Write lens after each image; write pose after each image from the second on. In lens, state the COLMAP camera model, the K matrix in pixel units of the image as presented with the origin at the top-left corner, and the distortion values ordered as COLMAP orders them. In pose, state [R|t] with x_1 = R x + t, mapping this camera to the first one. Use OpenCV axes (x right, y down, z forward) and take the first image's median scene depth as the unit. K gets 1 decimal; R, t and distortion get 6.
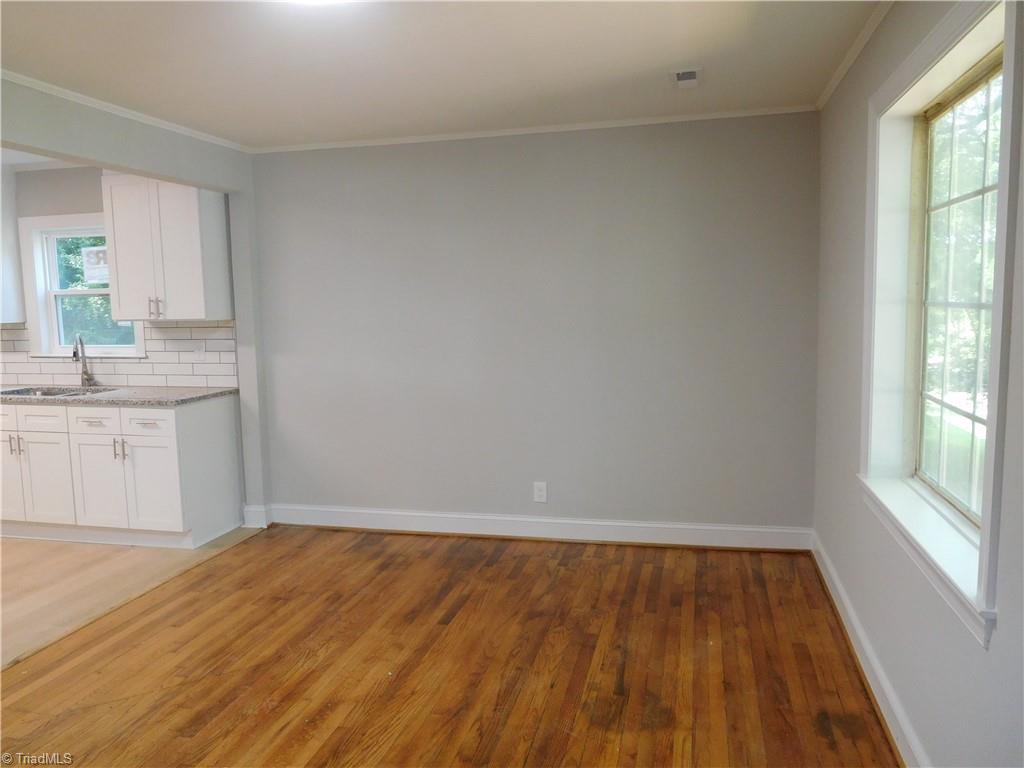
lens RADIAL K [[748.7, 0, 526.7], [0, 748.7, 394.4], [0, 0, 1]] dist [-0.032873, 0.007028]
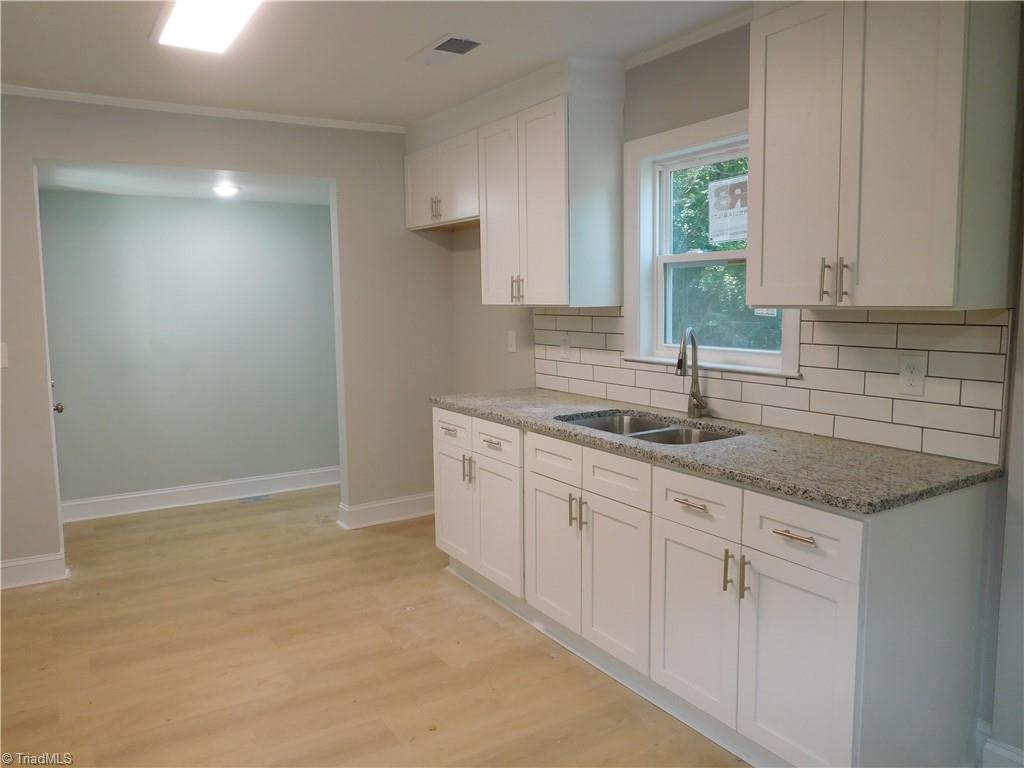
lens RADIAL K [[767.7, 0, 510.3], [0, 767.7, 388.2], [0, 0, 1]] dist [-0.028391, 0.018634]
pose [[0.693652, 0.089065, -0.714782, -0.305092], [-0.081095, 0.995673, 0.045368, -0.057270], [0.715730, 0.026496, 0.697874, 0.544700]]
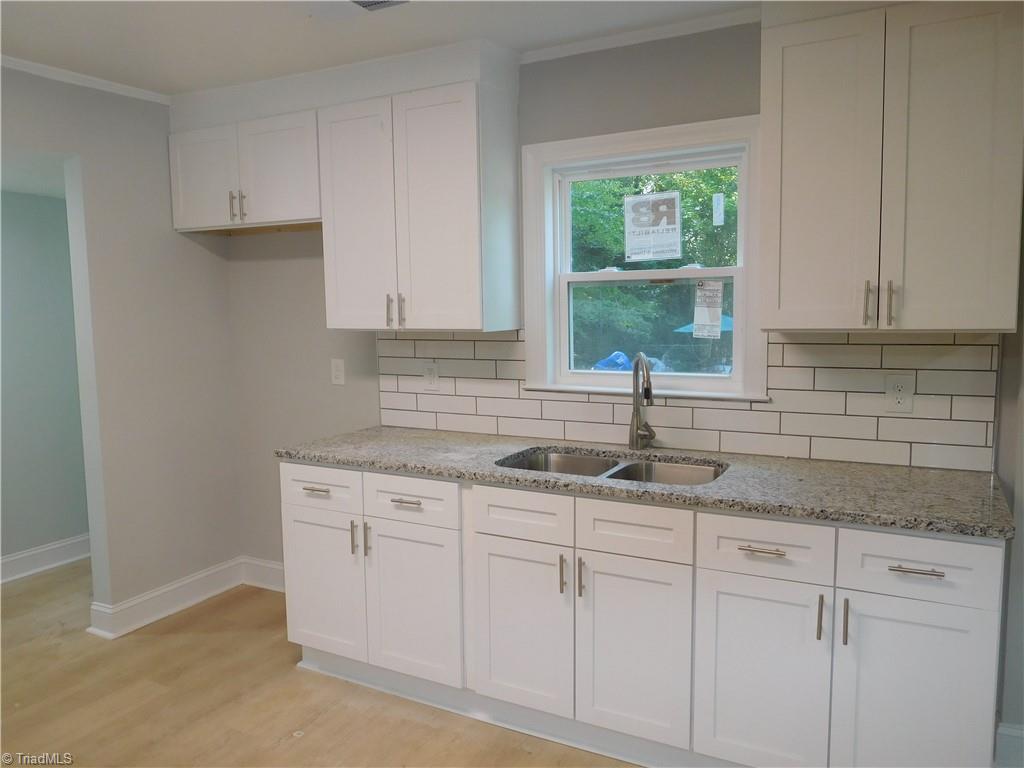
lens RADIAL K [[748.7, 0, 526.7], [0, 748.7, 394.4], [0, 0, 1]] dist [-0.032873, 0.007028]
pose [[0.963263, 0.030813, -0.266786, -0.611984], [-0.031263, 0.999508, 0.002560, -0.057301], [0.266733, 0.005874, 0.963753, 0.519028]]
